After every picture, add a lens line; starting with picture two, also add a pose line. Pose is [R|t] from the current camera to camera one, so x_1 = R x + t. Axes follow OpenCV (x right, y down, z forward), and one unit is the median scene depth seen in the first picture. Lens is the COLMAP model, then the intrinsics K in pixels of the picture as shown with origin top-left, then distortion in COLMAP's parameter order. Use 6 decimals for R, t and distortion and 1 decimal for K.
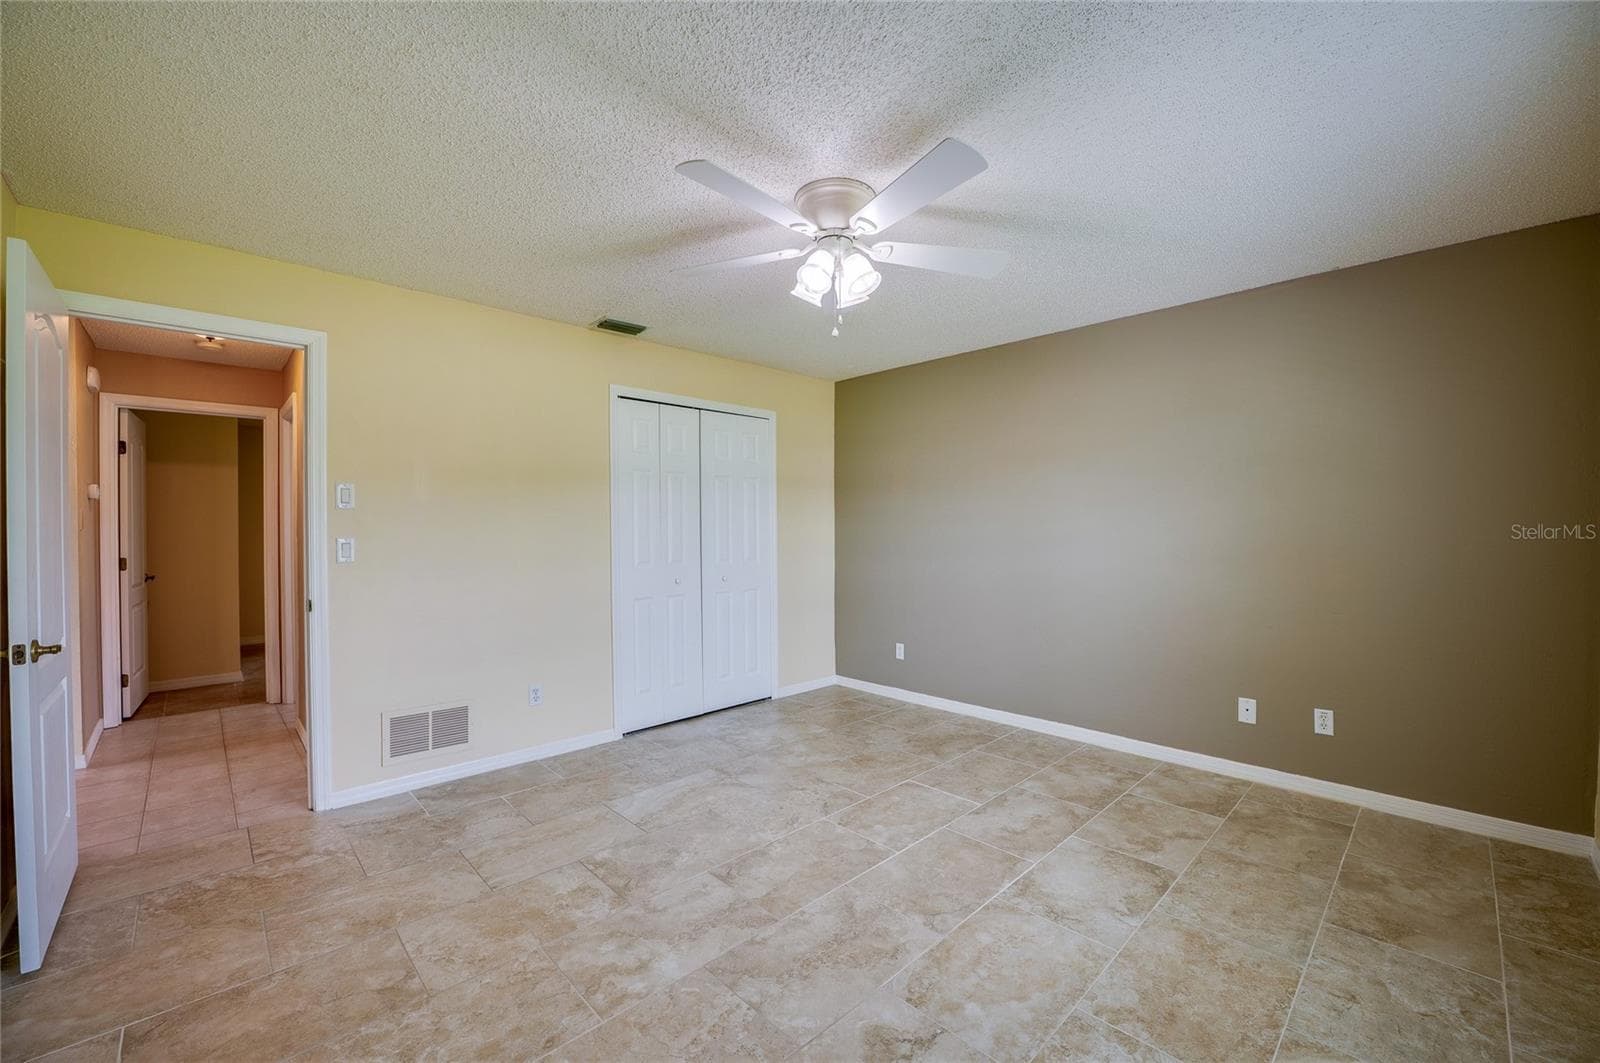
lens RADIAL K [[642.3, 0, 789.7], [0, 642.3, 530.4], [0, 0, 1]] dist [-0.000648, -0.000124]
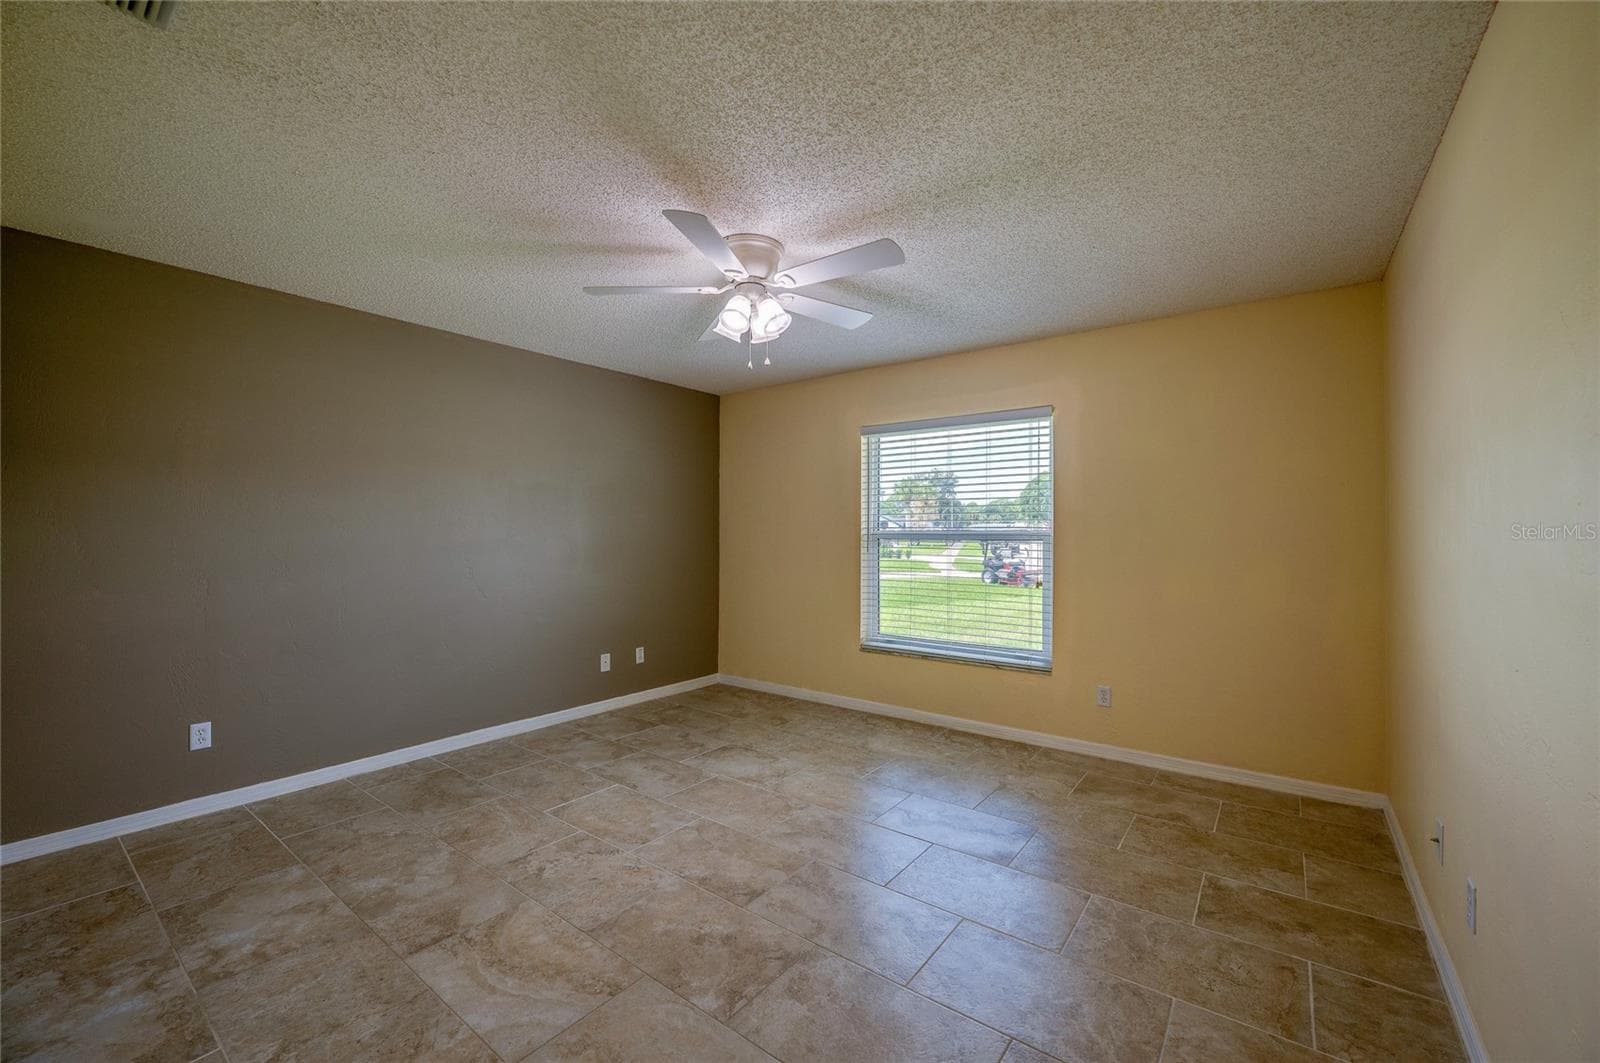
lens RADIAL K [[642.3, 0, 789.7], [0, 642.3, 530.4], [0, 0, 1]] dist [-0.000648, -0.000124]
pose [[-0.159467, 0.015897, 0.987075, -0.877788], [-0.002361, 0.999861, -0.016485, -0.001420], [-0.987201, -0.004959, -0.159407, 0.891045]]
